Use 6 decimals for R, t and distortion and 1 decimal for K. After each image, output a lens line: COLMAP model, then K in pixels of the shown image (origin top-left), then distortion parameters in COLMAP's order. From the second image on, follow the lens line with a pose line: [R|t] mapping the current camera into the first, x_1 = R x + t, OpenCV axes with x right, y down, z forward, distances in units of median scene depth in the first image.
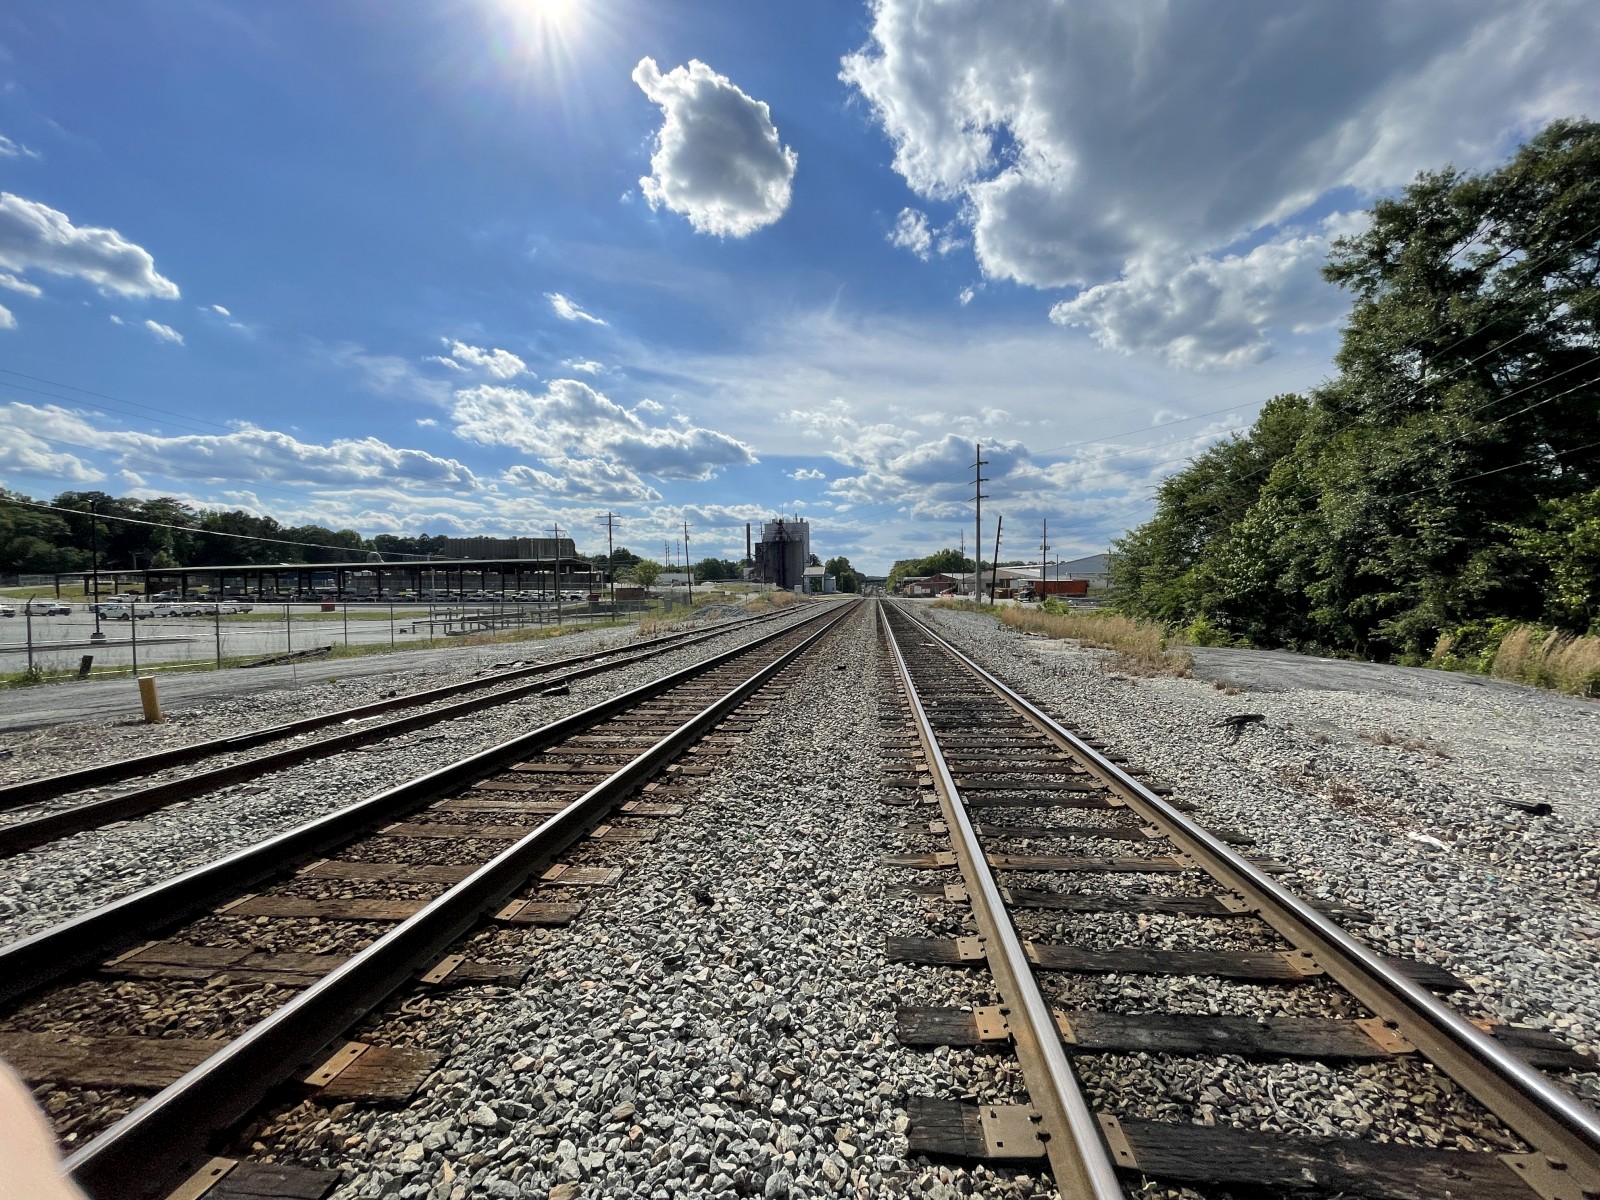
lens RADIAL K [[639.6, 0, 821.4], [0, 639.6, 599.1], [0, 0, 1]] dist [-0.008175, 0.001122]
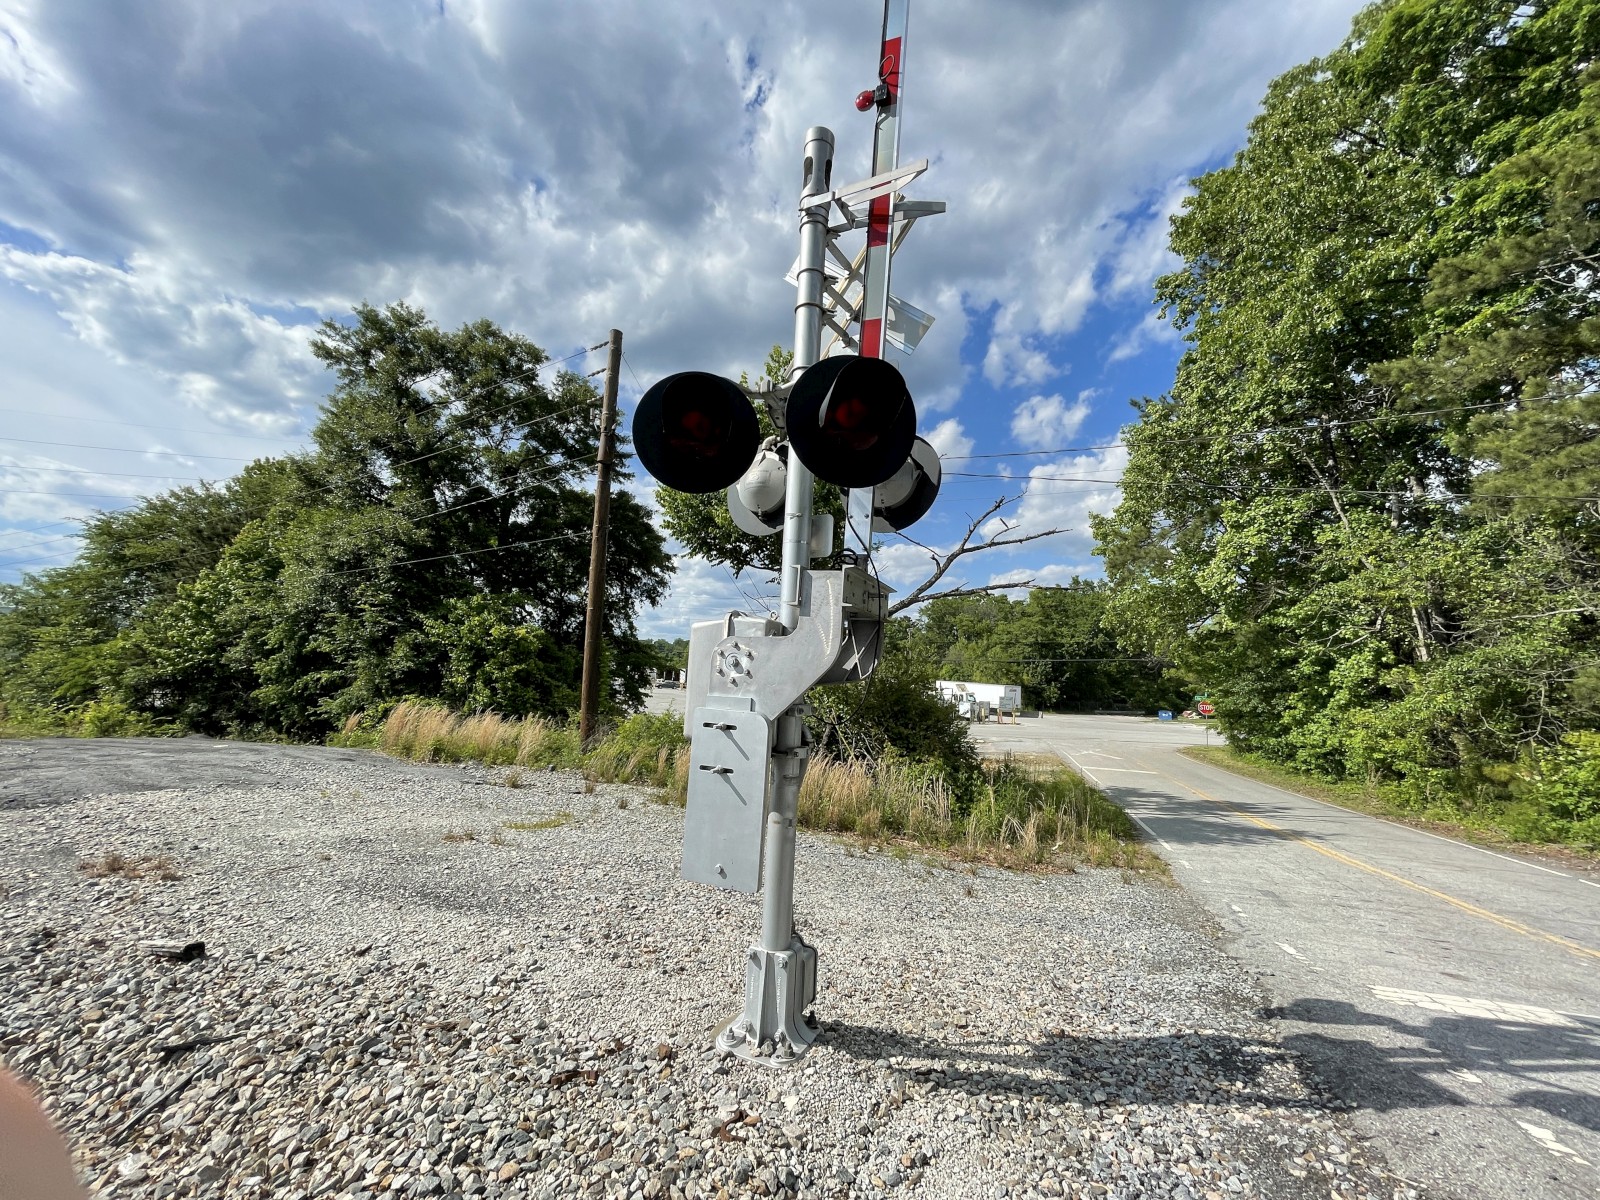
lens RADIAL K [[639.6, 0, 782.5], [0, 639.6, 597.1], [0, 0, 1]] dist [-0.008175, 0.001122]
pose [[0.278472, 0.138033, 0.950474, 0.102476], [-0.015705, 0.990141, -0.139192, 0.003310], [-0.960316, 0.023834, 0.277894, 0.027443]]
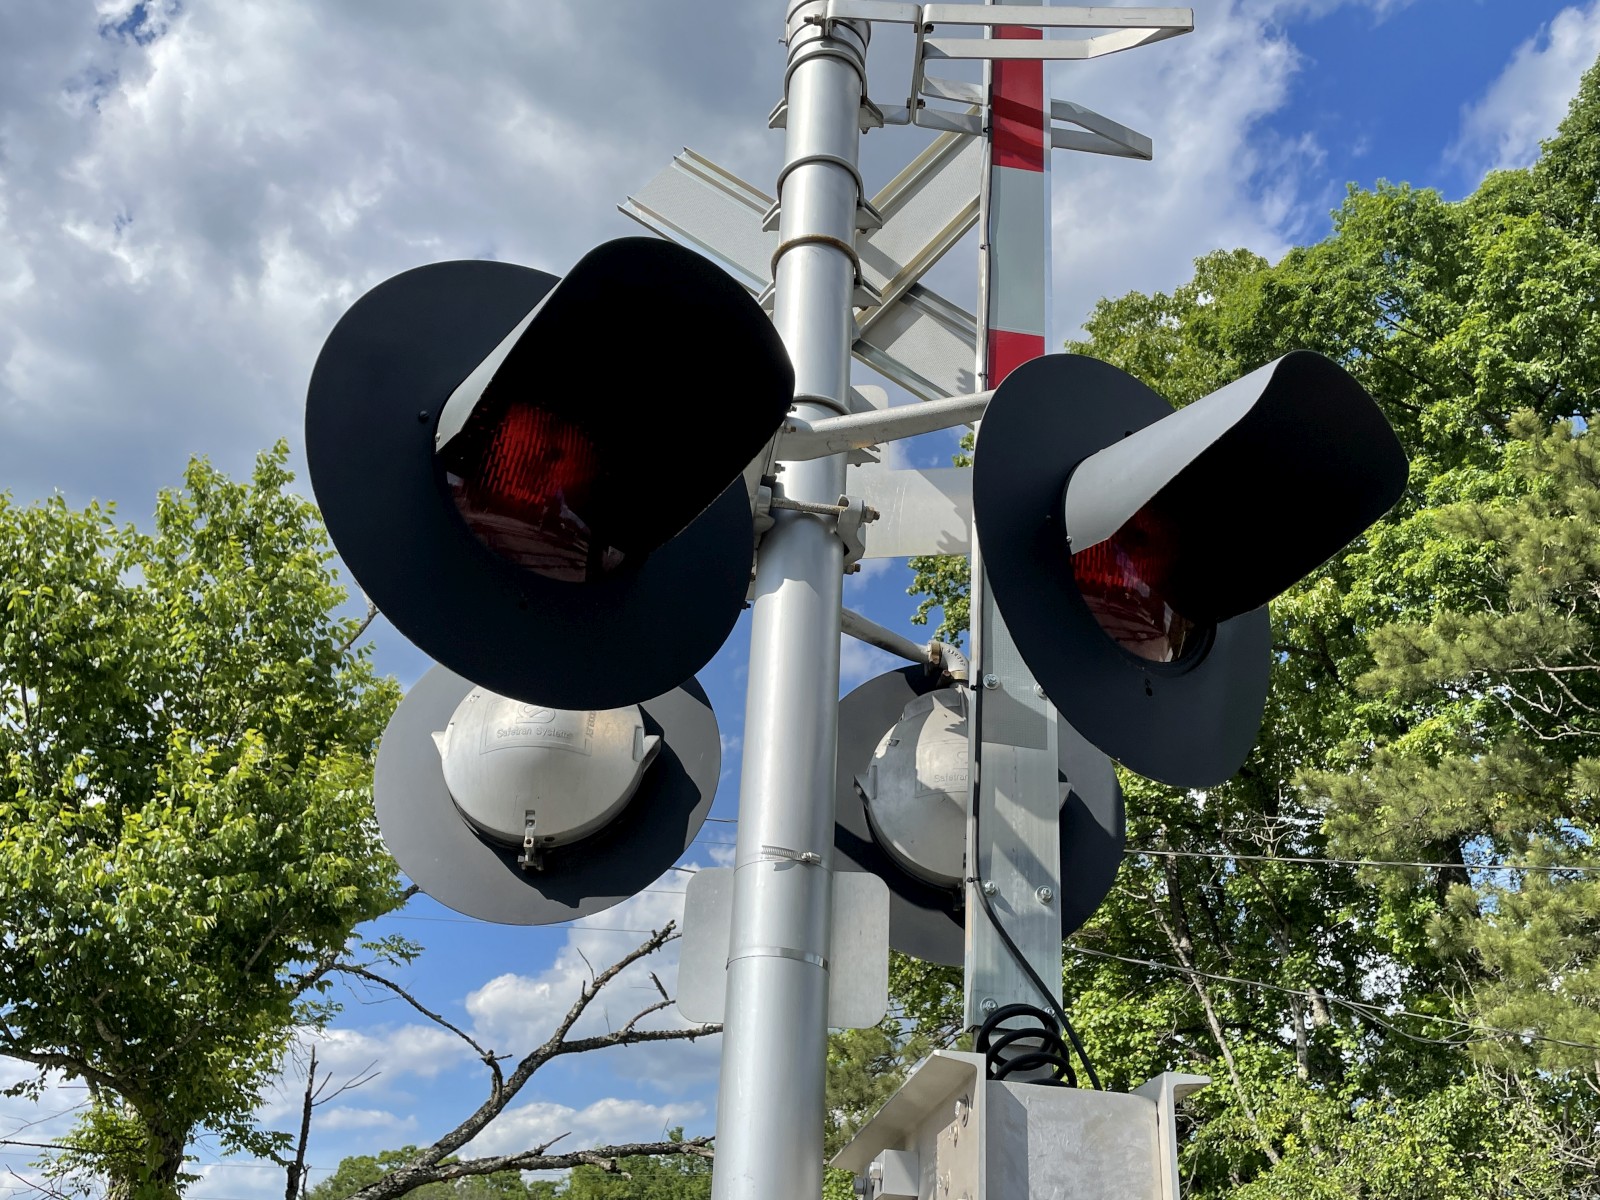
lens RADIAL K [[1425.0, 0, 800.4], [0, 1425.0, 562.1], [0, 0, 1]] dist [0.015642, 0.000173]
pose [[-0.257048, 0.498459, 0.827928, 0.151373], [0.004815, 0.857365, -0.514687, -0.004795], [-0.966387, -0.128313, -0.222784, 0.080211]]
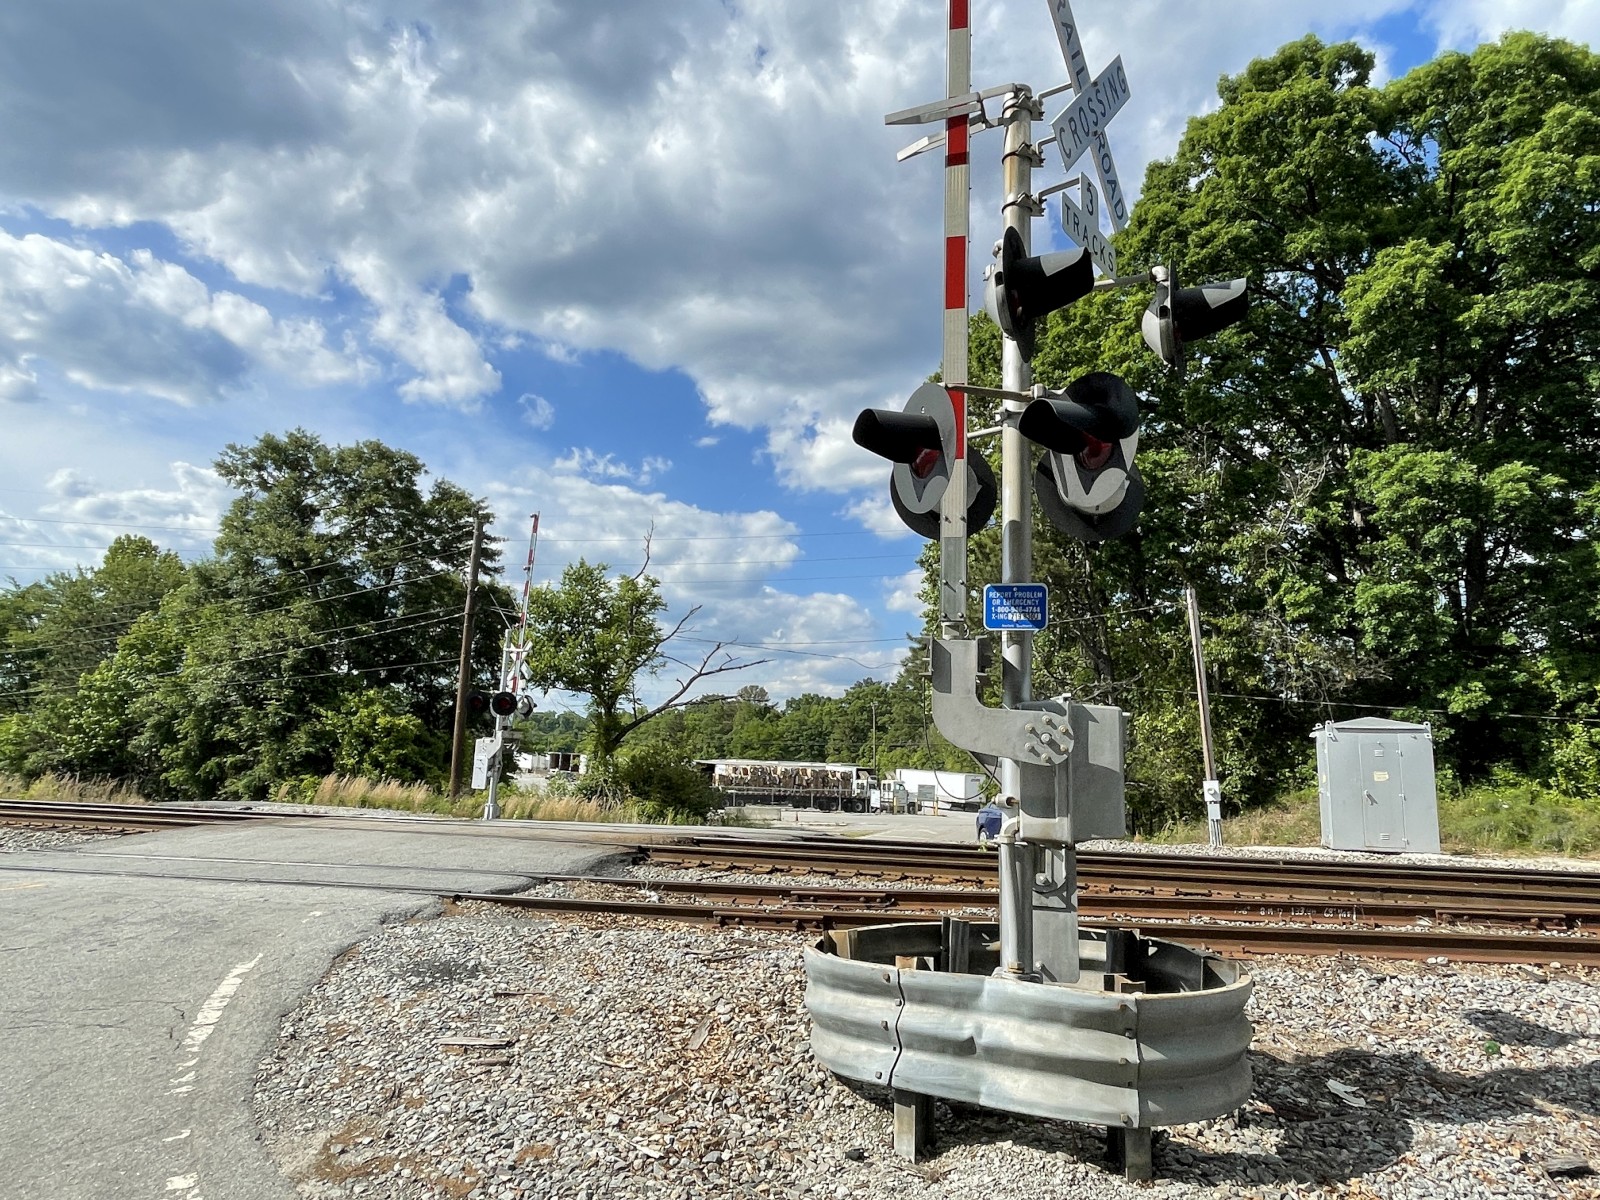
lens RADIAL K [[989.5, 0, 796.6], [0, 989.5, 593.7], [0, 0, 1]] dist [-0.007881, 0.001464]
pose [[0.255819, 0.187063, 0.948454, -0.559577], [-0.013375, 0.981691, -0.190011, 0.026569], [-0.966632, 0.035923, 0.253637, -0.423787]]
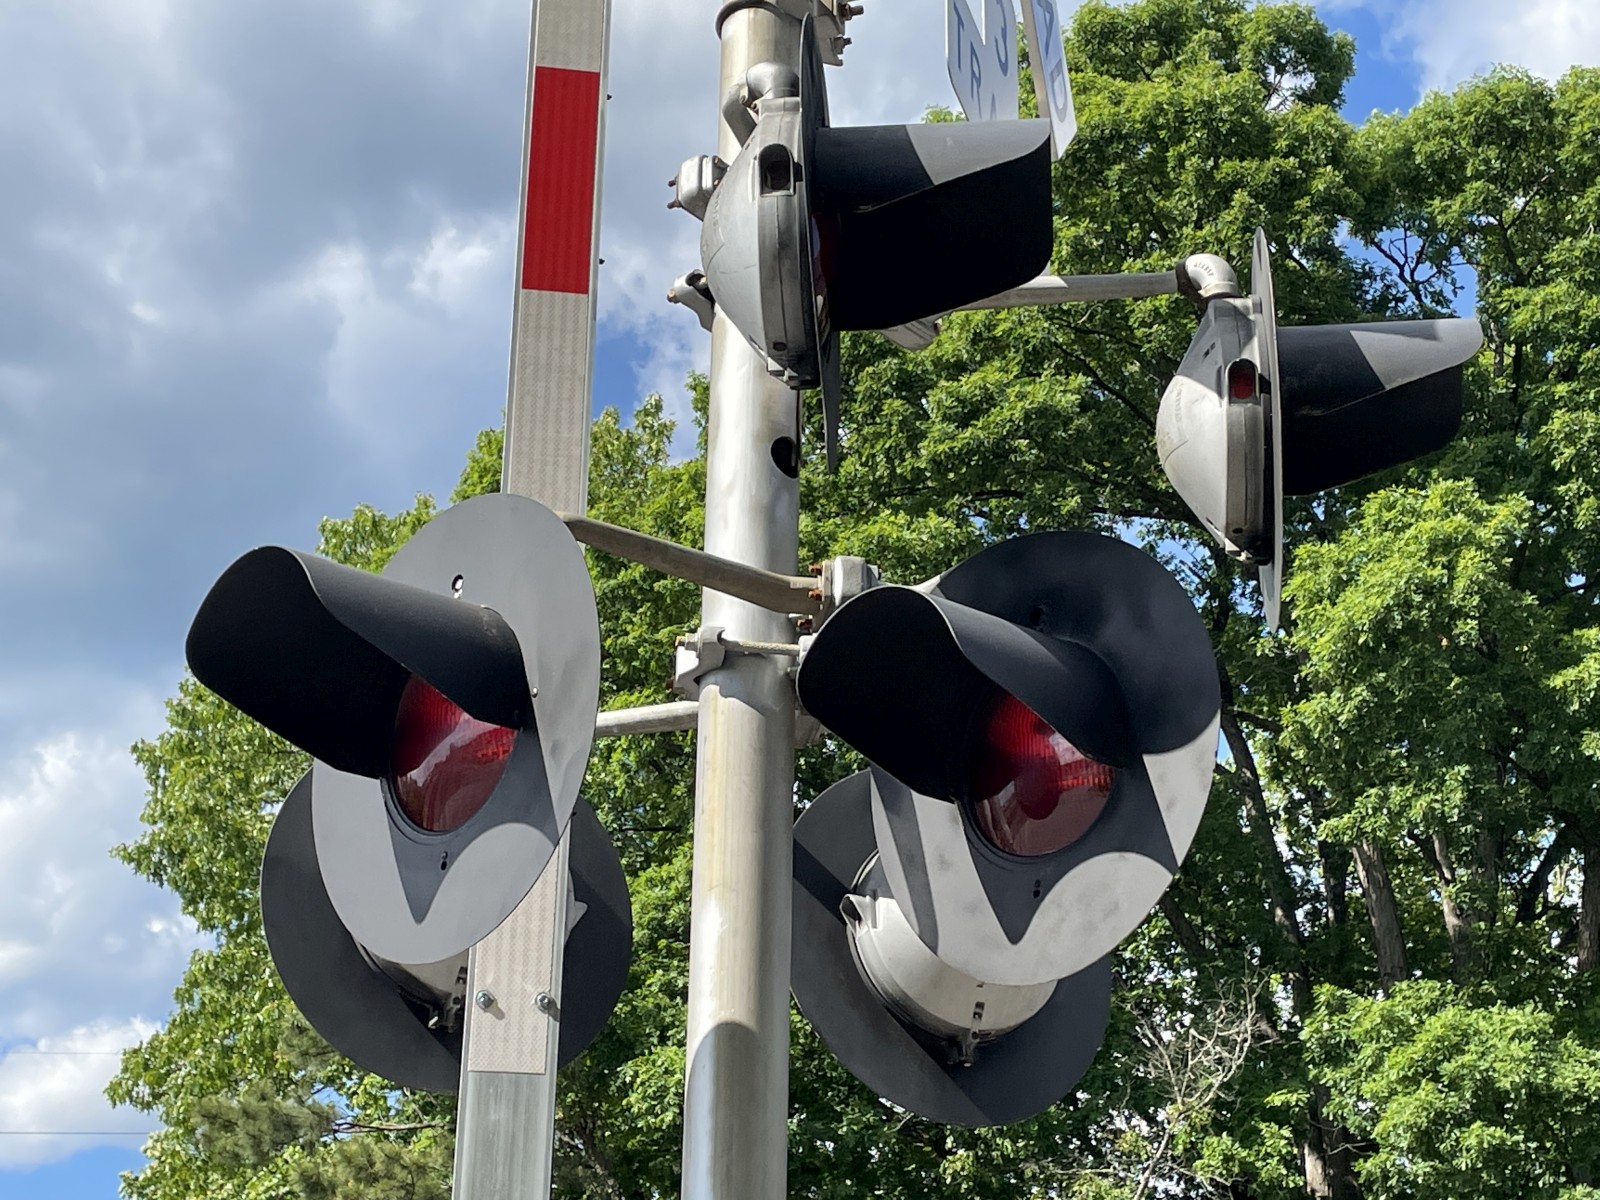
lens RADIAL K [[2819.5, 0, 801.5], [0, 2819.5, 554.0], [0, 0, 1]] dist [0.086896, 0.000000]
pose [[-0.110138, 0.445009, 0.888727, -0.488717], [0.016149, 0.894850, -0.446074, 0.017079], [-0.993785, -0.034778, -0.105744, -0.390225]]
